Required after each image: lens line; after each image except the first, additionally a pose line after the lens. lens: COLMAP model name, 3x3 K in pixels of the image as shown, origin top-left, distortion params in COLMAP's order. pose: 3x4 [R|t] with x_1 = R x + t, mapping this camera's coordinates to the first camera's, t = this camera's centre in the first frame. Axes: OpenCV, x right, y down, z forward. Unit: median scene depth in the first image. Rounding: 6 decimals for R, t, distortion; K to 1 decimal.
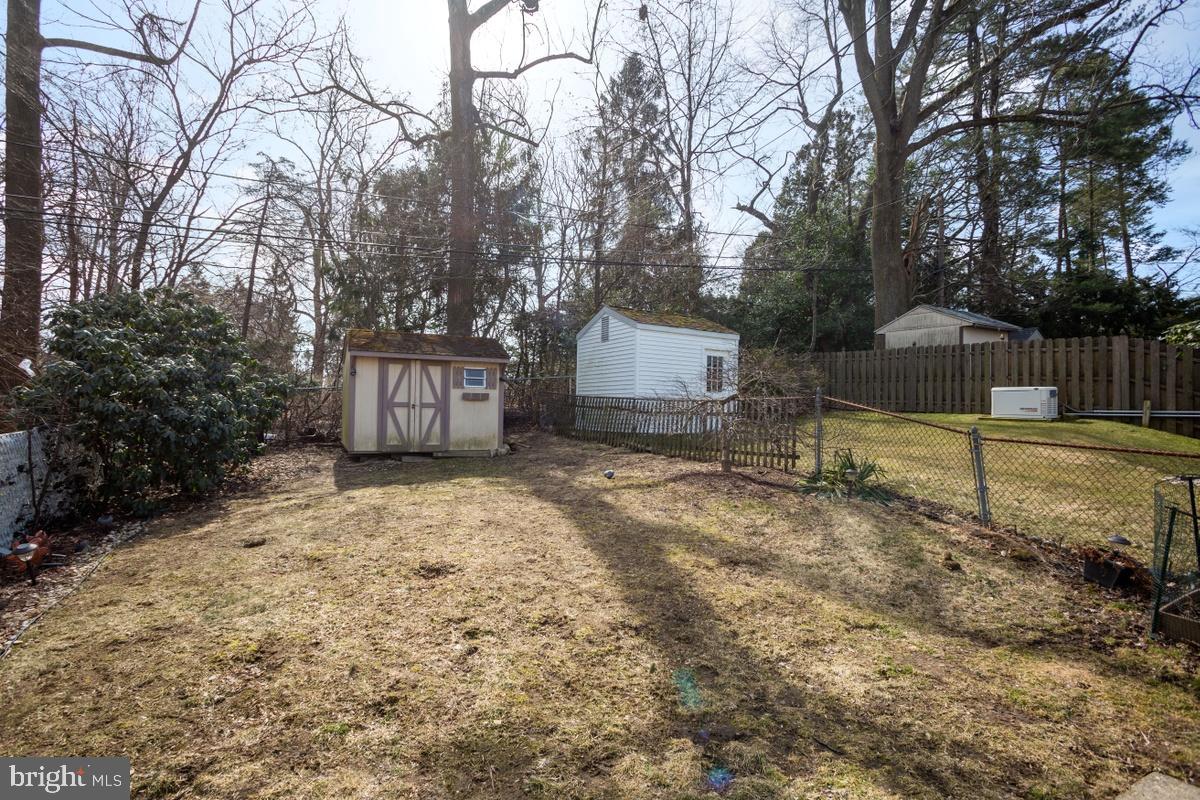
lens RADIAL K [[588.0, 0, 600.0], [0, 588.0, 400.0], [0, 0, 1]] dist [-0.074654, 0.035148]
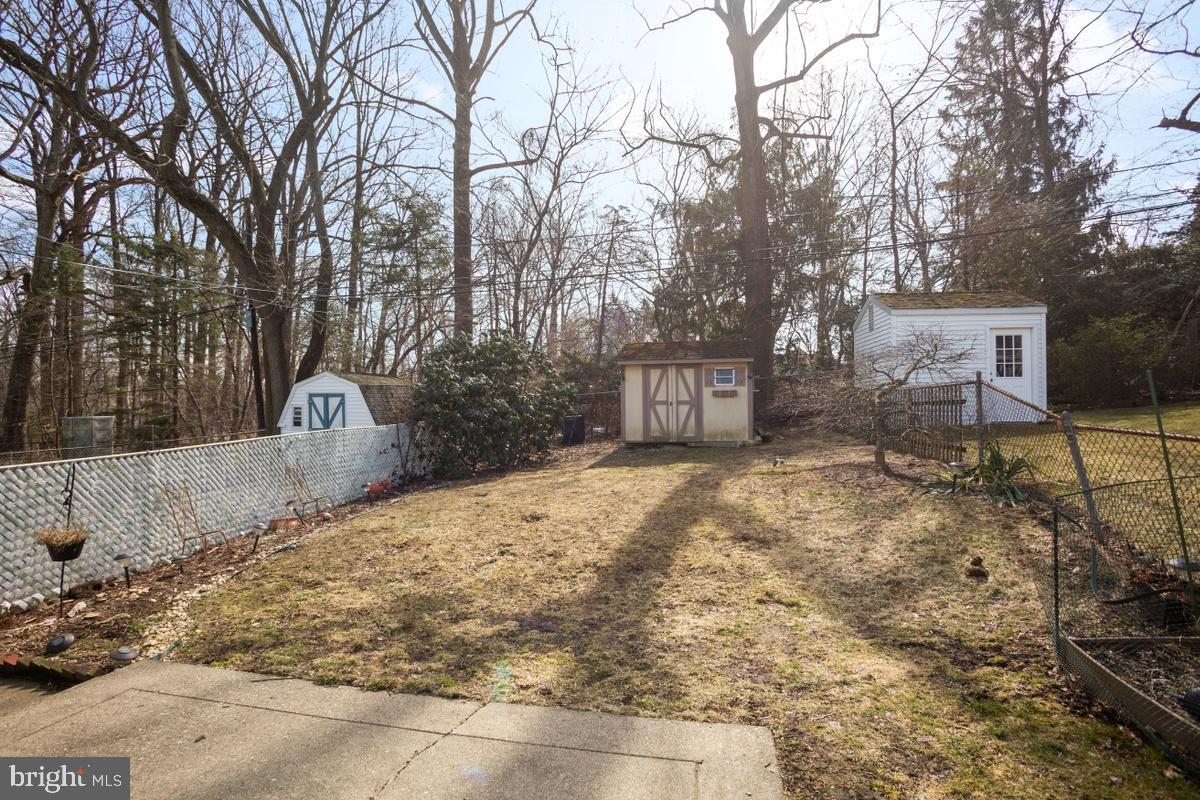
lens RADIAL K [[566.3, 0, 600.0], [0, 566.3, 400.0], [0, 0, 1]] dist [-0.067313, 0.030375]
pose [[0.794045, -0.030264, -0.607105, 0.263766], [0.034434, 0.999396, -0.004782, 0.003812], [0.606883, -0.017108, 0.794607, -0.007101]]
